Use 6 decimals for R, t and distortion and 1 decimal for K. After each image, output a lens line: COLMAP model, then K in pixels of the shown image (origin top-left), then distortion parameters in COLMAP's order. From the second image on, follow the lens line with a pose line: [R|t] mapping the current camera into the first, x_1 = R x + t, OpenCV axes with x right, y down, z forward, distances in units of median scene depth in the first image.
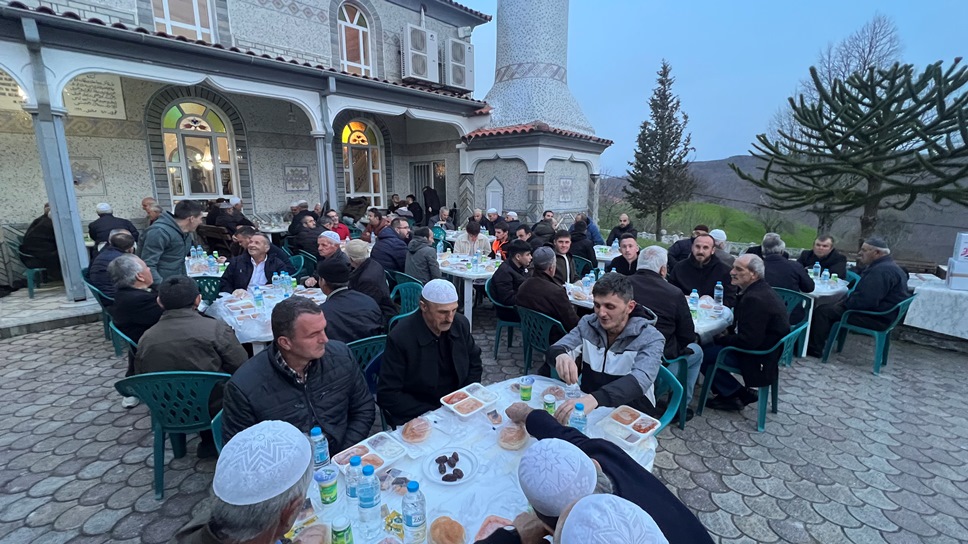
lens RADIAL K [[423.0, 0, 485.1], [0, 423.0, 272.4], [0, 0, 1]] dist [-0.002620, -0.000937]
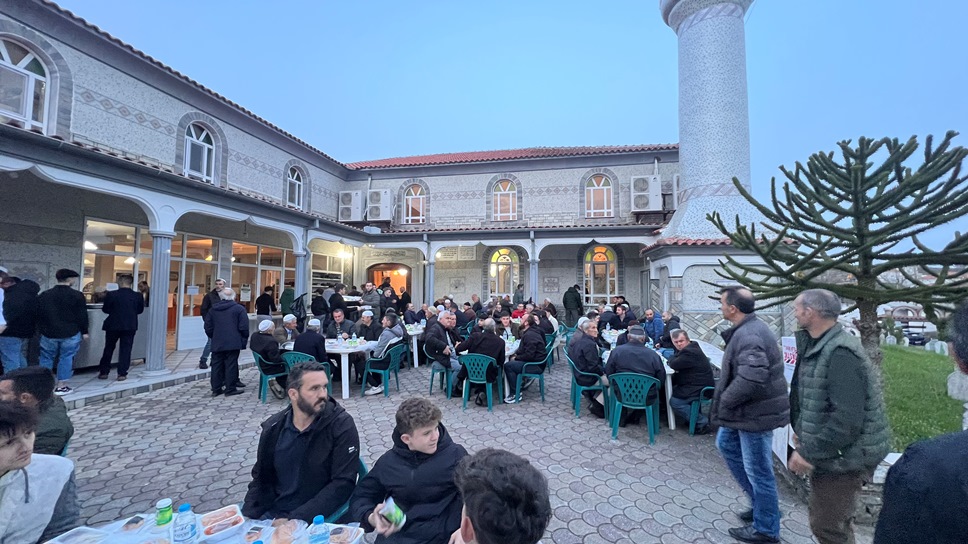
lens RADIAL K [[386.4, 0, 482.4], [0, 386.4, 270.9], [0, 0, 1]] dist [-0.002798, 0.000461]
pose [[0.514214, -0.043513, -0.856558, 0.713068], [-0.175019, 0.972373, -0.154465, 0.005829], [0.839615, 0.229341, 0.492392, 0.016435]]
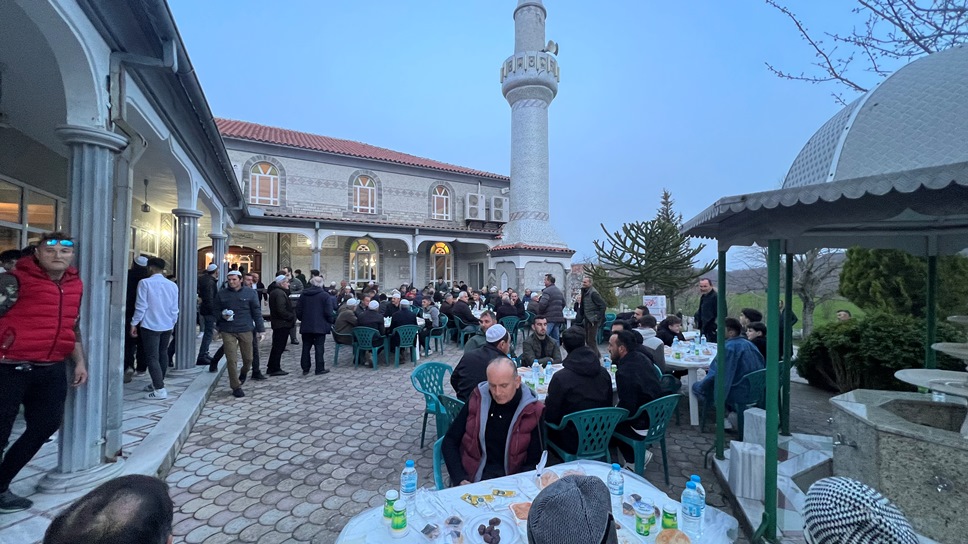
lens RADIAL K [[386.4, 0, 485.7], [0, 386.4, 270.5], [0, 0, 1]] dist [-0.002798, 0.000461]
pose [[0.957205, -0.003758, -0.289387, 0.434639], [-0.060008, 0.975608, -0.211159, 0.127699], [0.283121, 0.219488, 0.933631, -0.578702]]
